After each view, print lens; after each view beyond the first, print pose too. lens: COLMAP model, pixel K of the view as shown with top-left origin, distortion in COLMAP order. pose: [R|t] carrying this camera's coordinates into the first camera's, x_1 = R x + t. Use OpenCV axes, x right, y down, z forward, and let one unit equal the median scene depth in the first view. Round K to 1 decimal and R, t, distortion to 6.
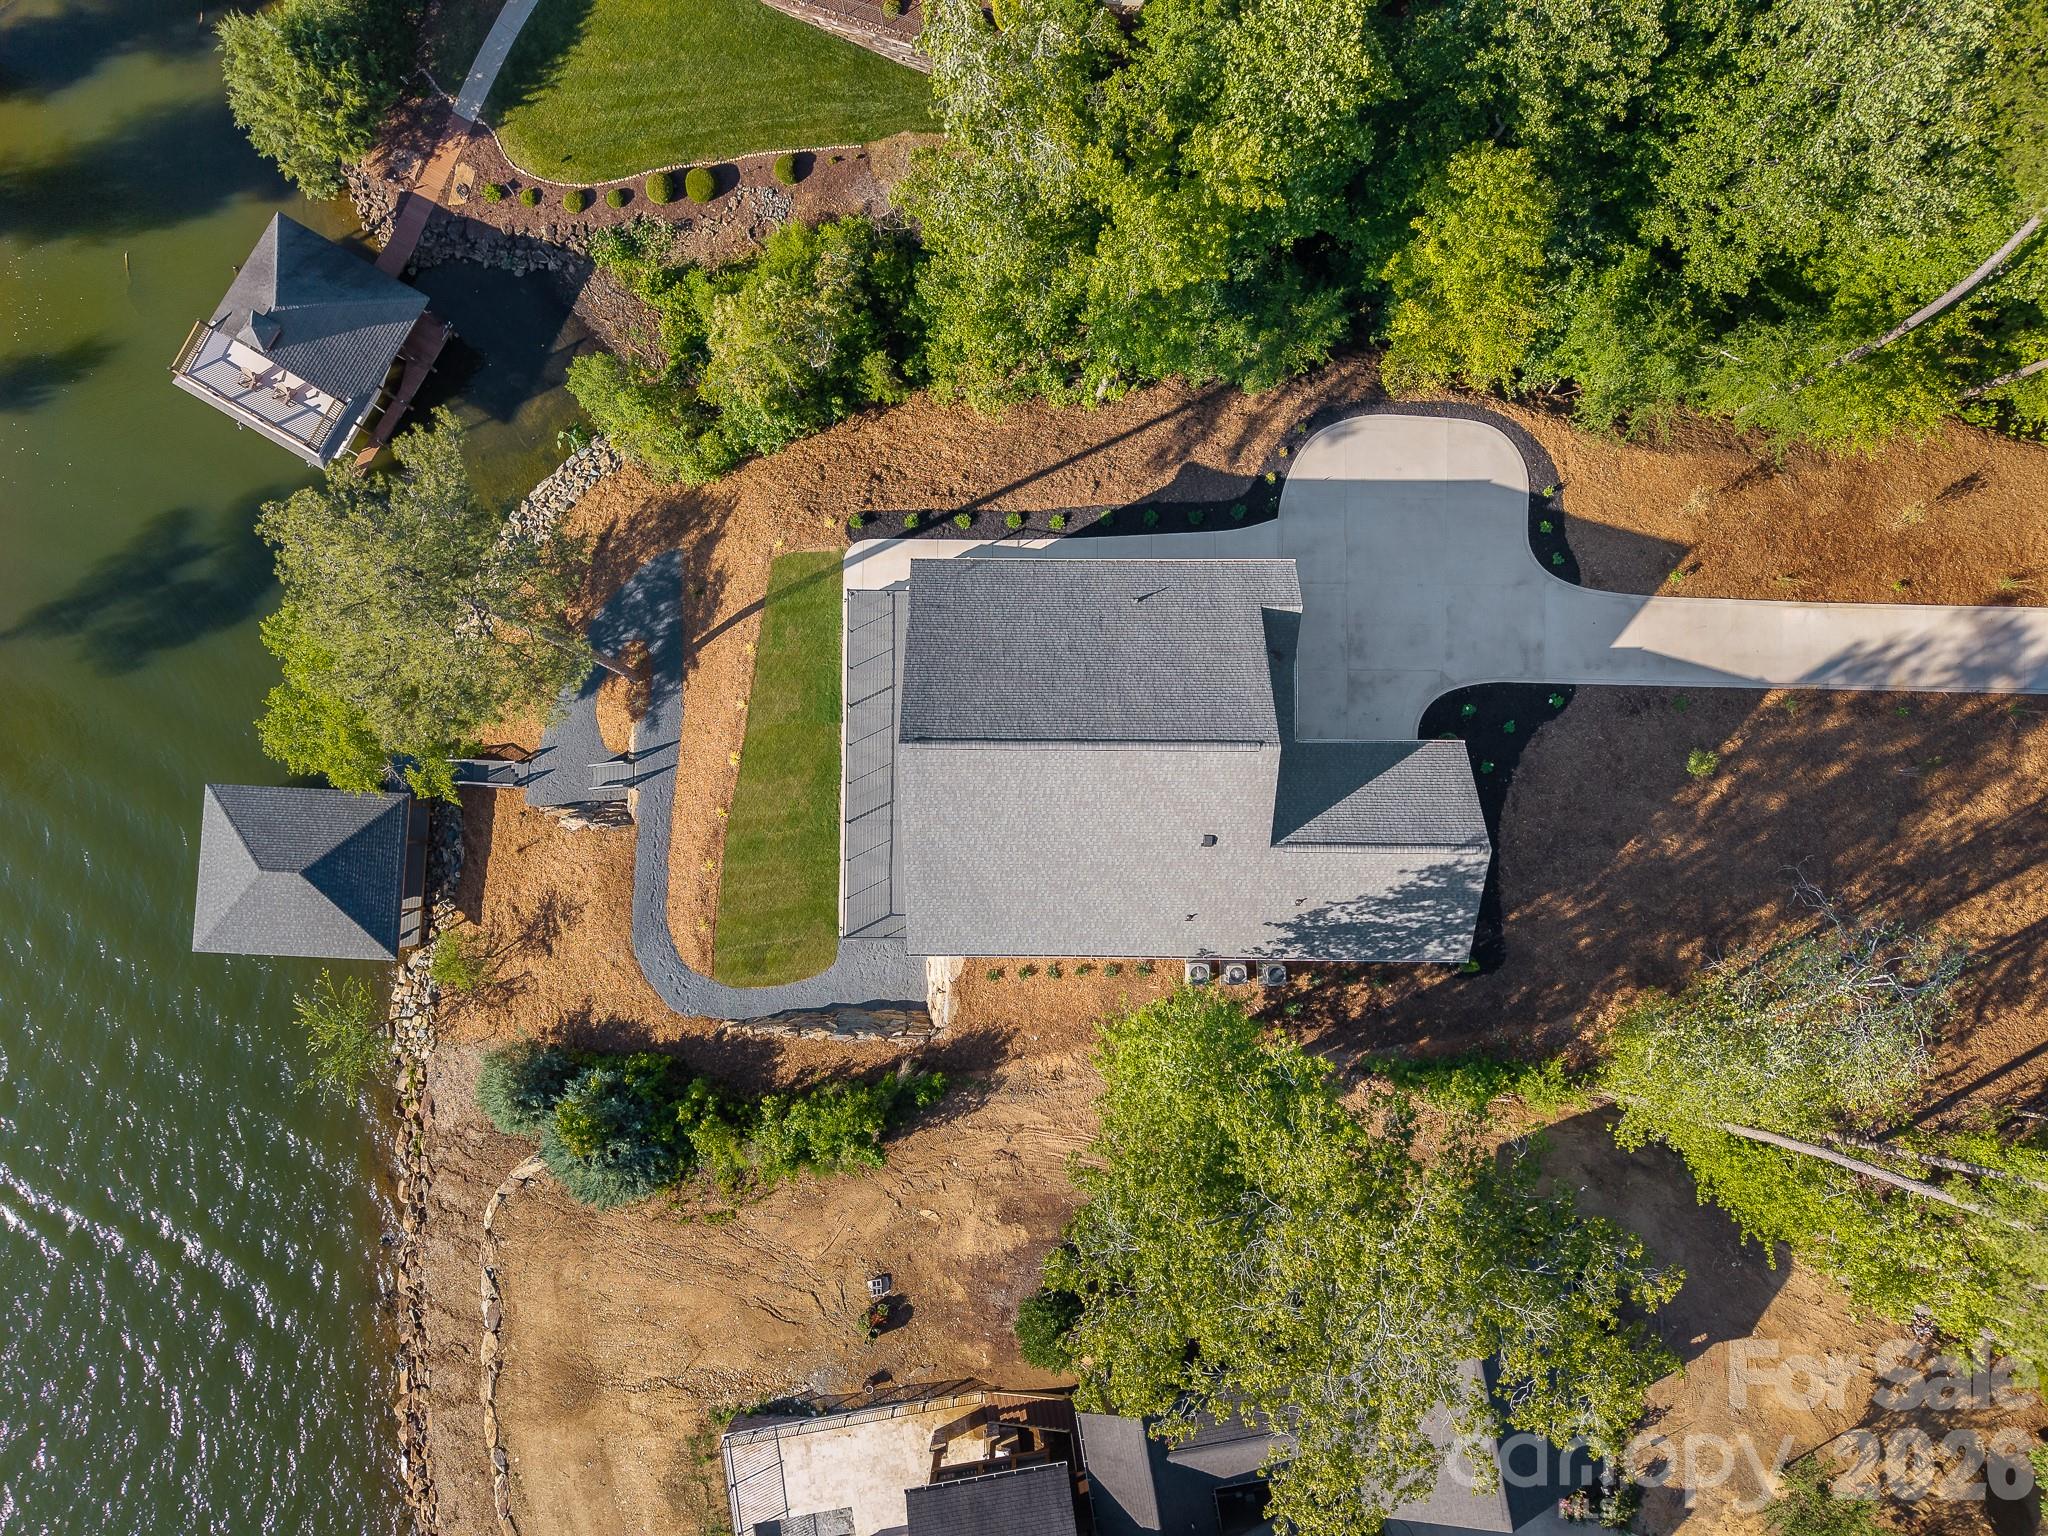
lens RADIAL K [[1410.0, 0, 1024.0], [0, 1410.0, 768.0], [0, 0, 1]] dist [0.068819, -0.128088]
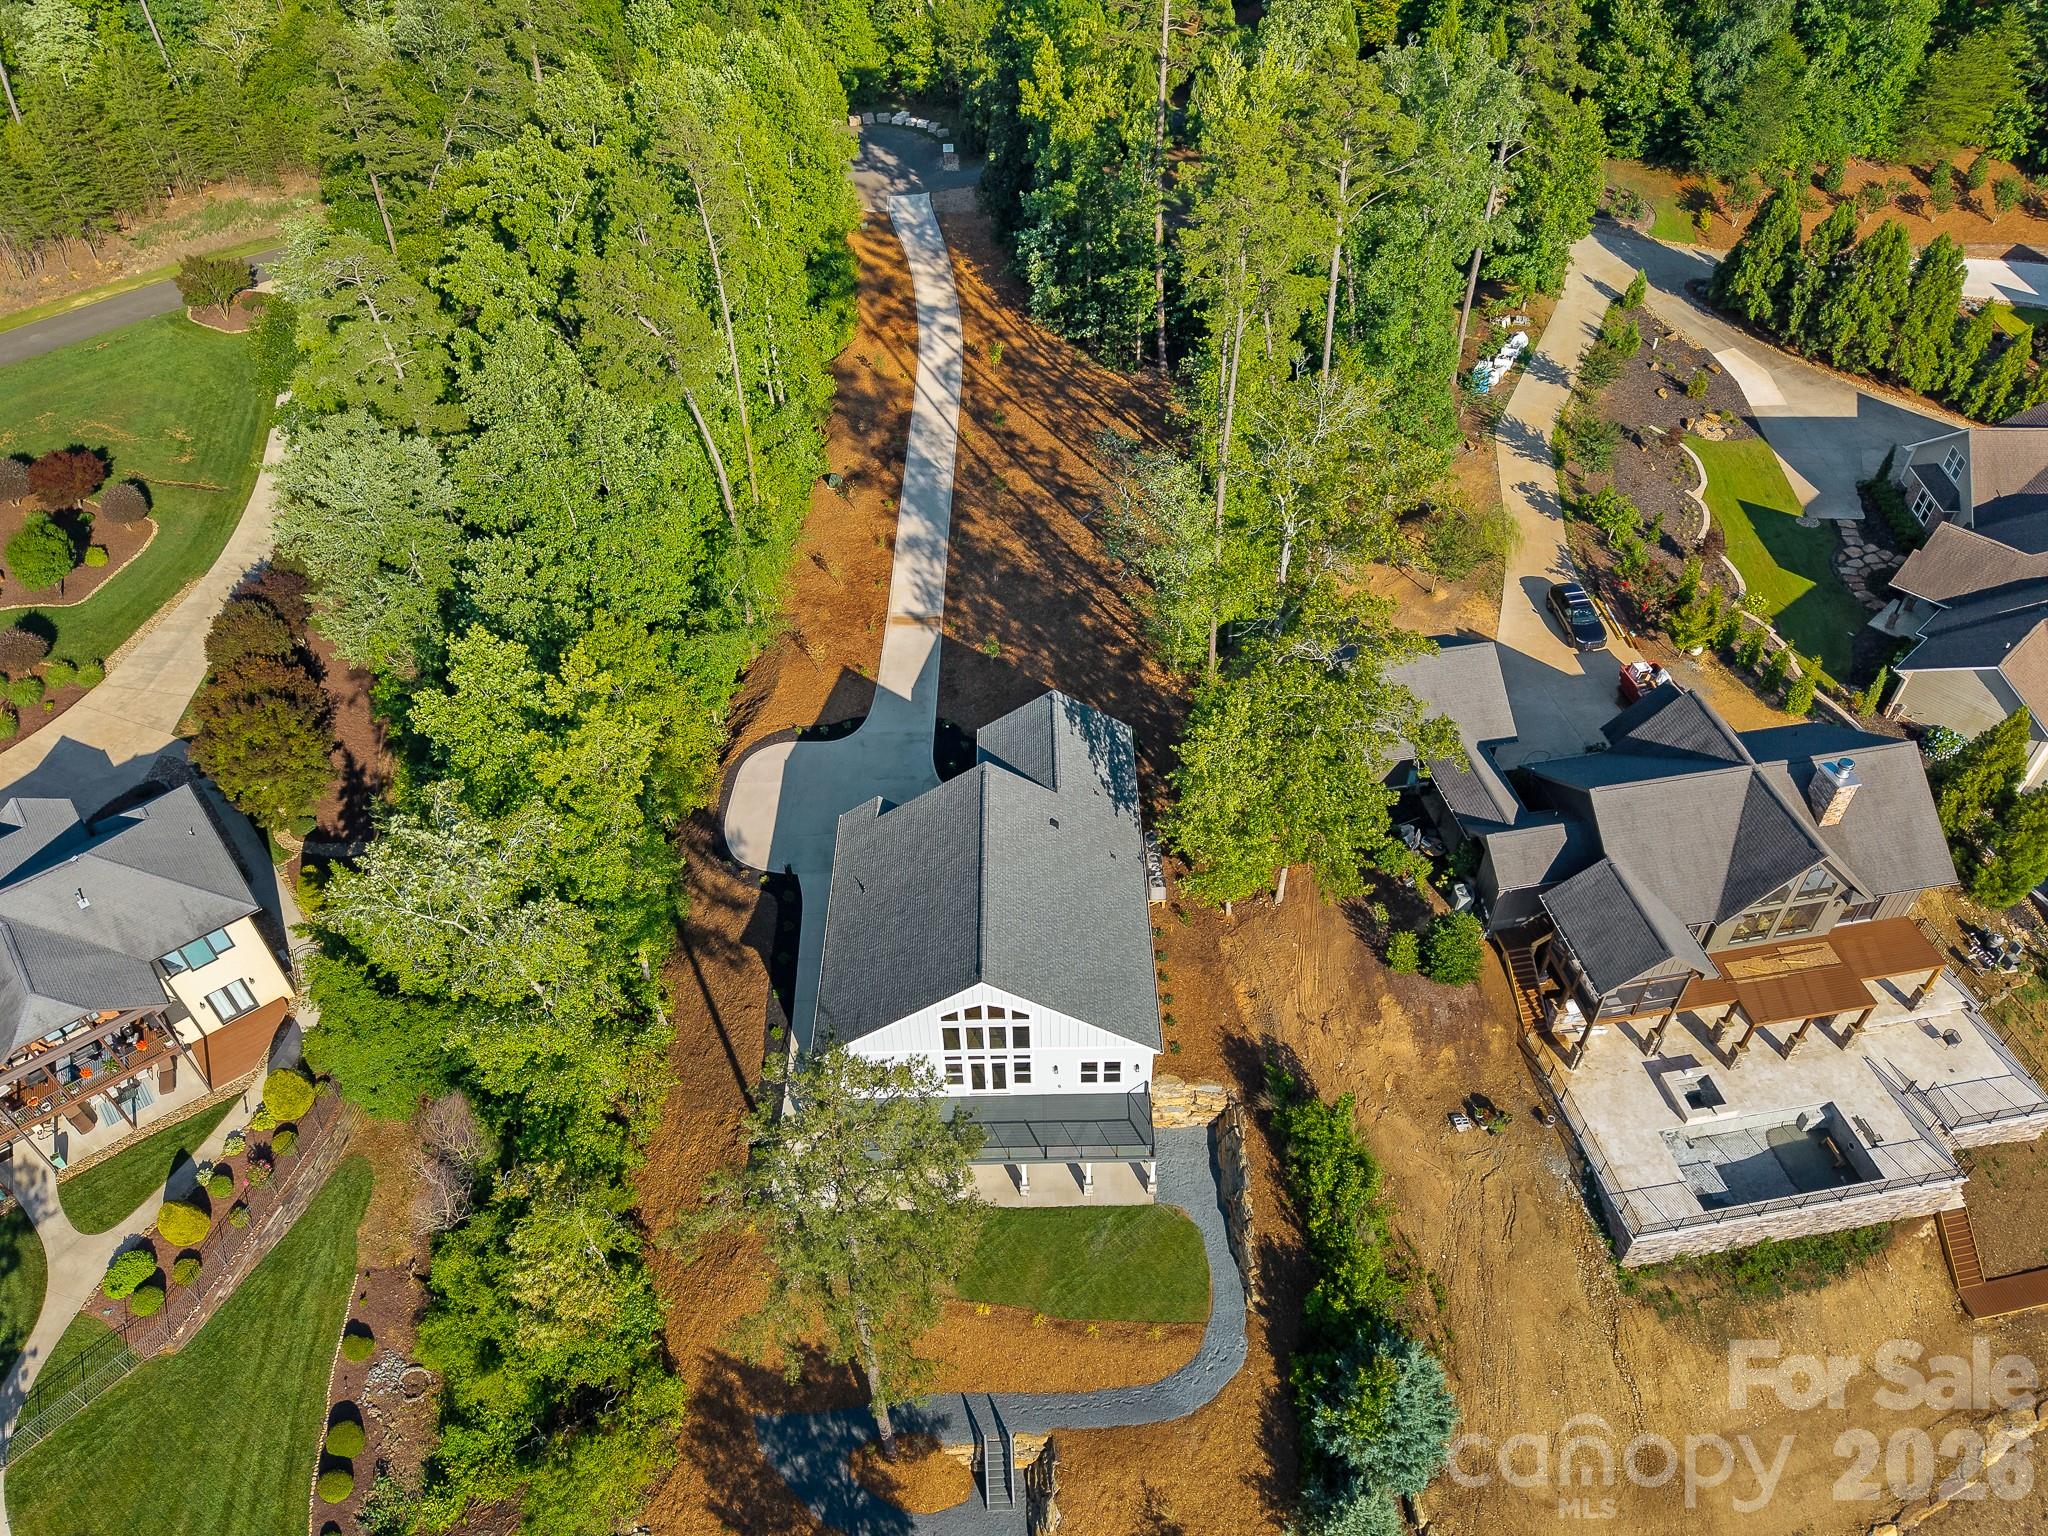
lens RADIAL K [[1483.6, 0, 1024.0], [0, 1483.6, 768.0], [0, 0, 1]] dist [0.048847, -0.080186]
pose [[-0.017917, -0.668216, 0.743752, -0.760755], [0.998605, 0.024994, 0.046513, -0.037595], [-0.049670, 0.743548, 0.666836, 0.029746]]
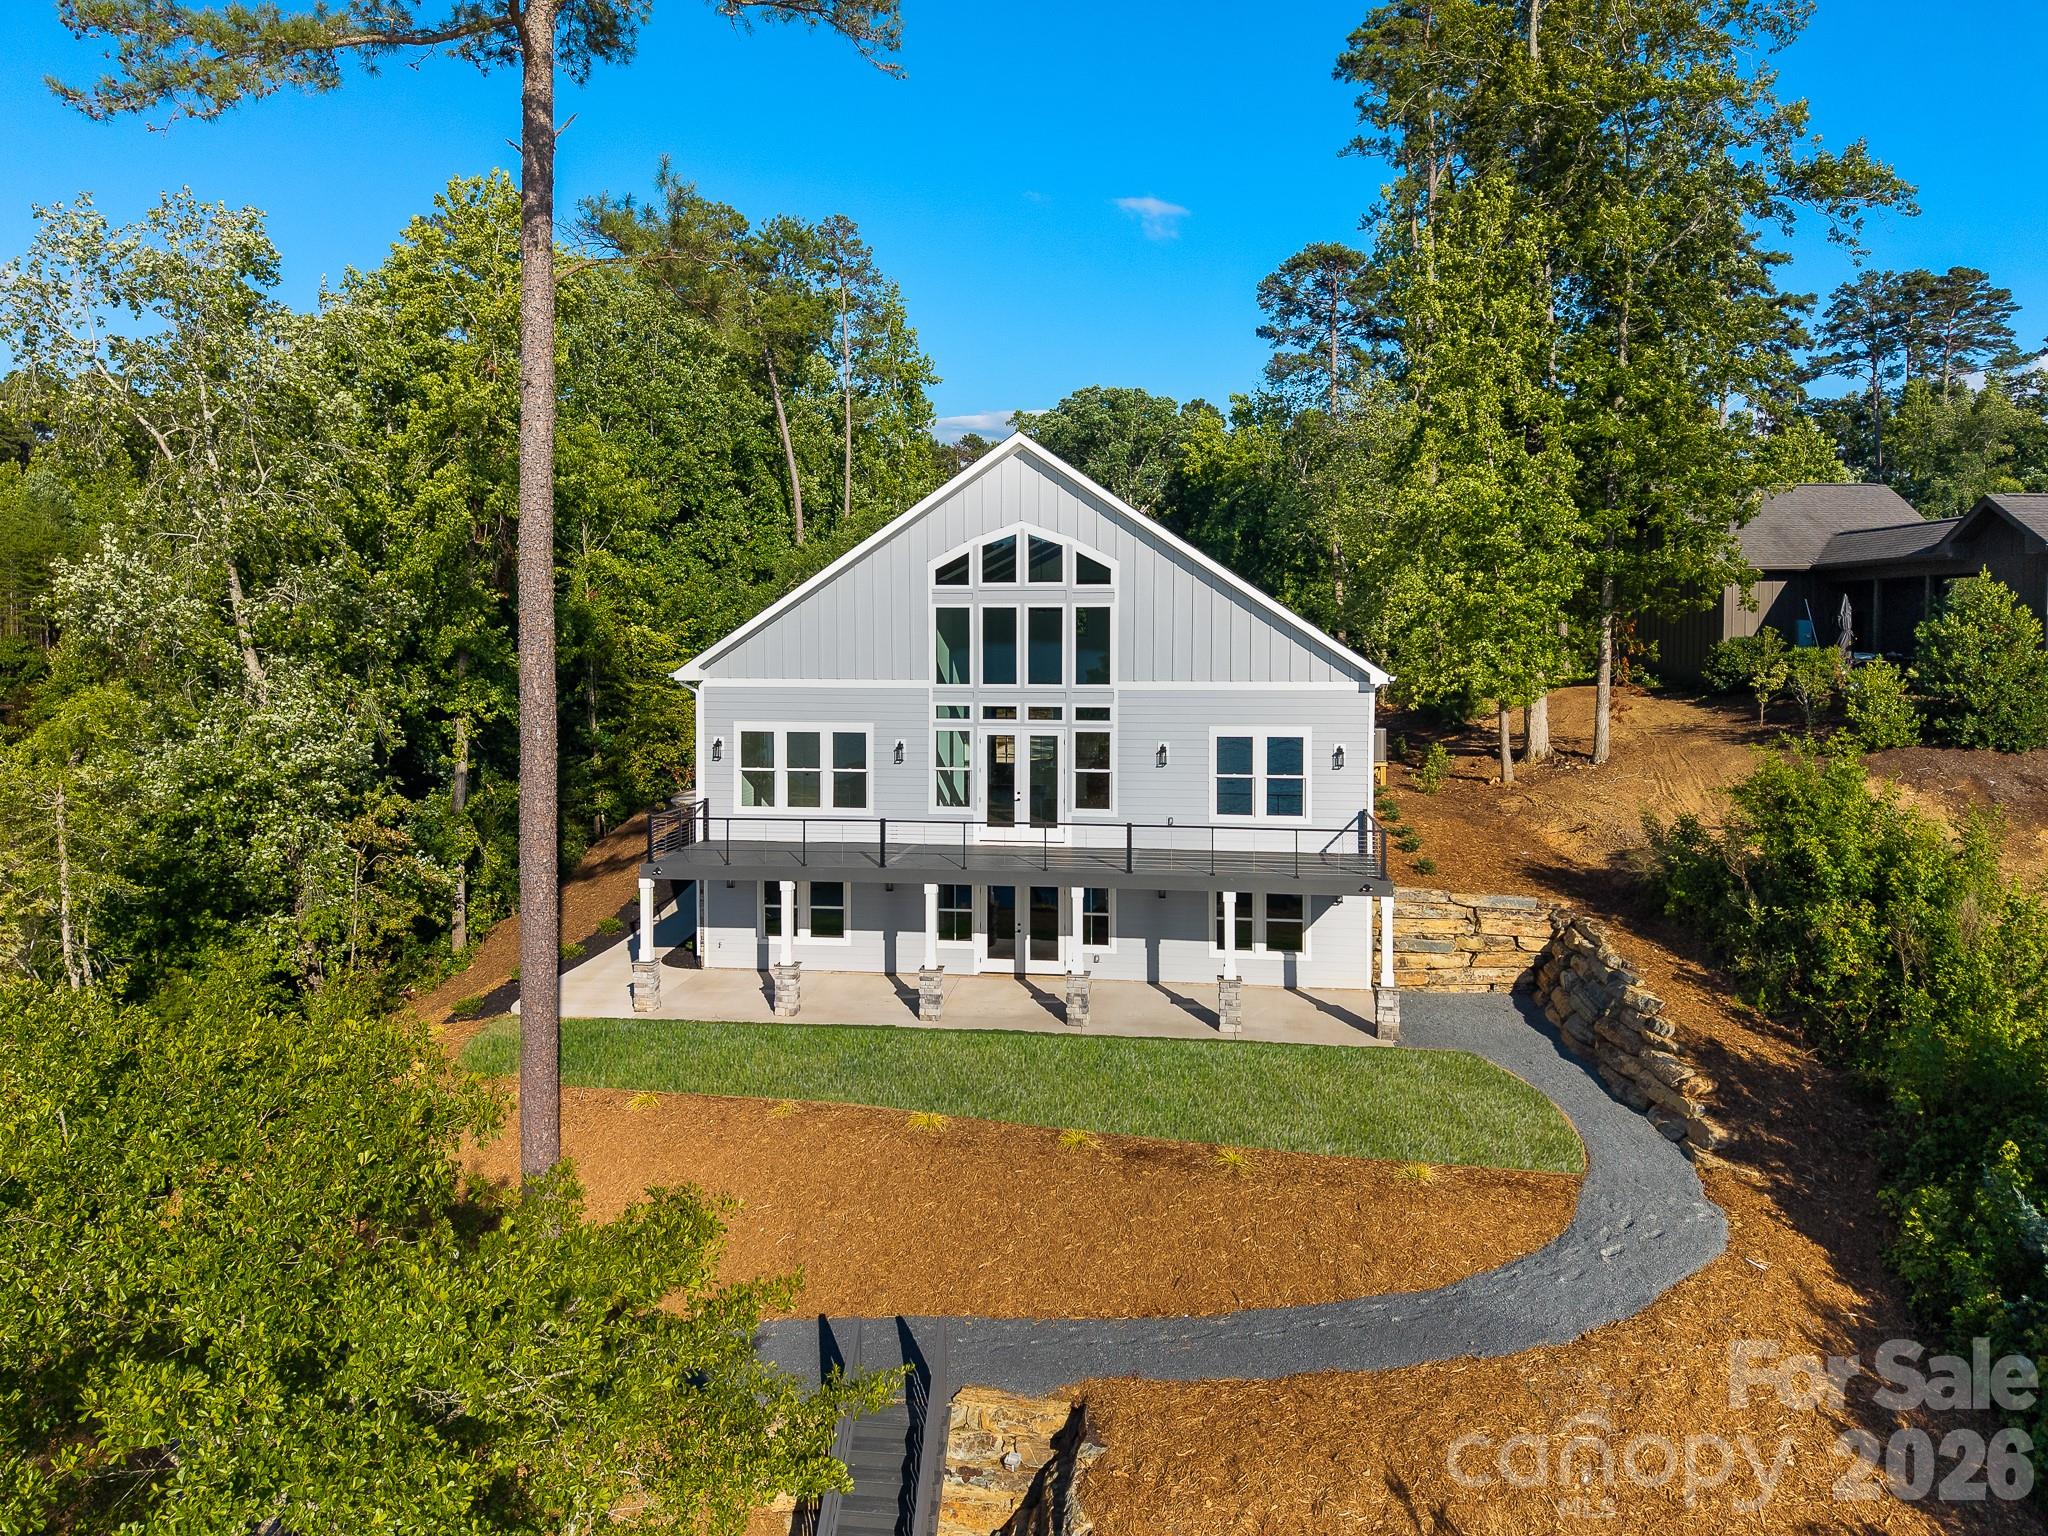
lens RADIAL K [[1410.0, 0, 1024.0], [0, 1410.0, 768.0], [0, 0, 1]] dist [0.068819, -0.128088]
pose [[0.120084, 0.021036, 0.992541, -0.583292], [0.990031, 0.071594, -0.121298, 0.057453], [-0.073612, 0.997212, -0.012229, 0.970264]]
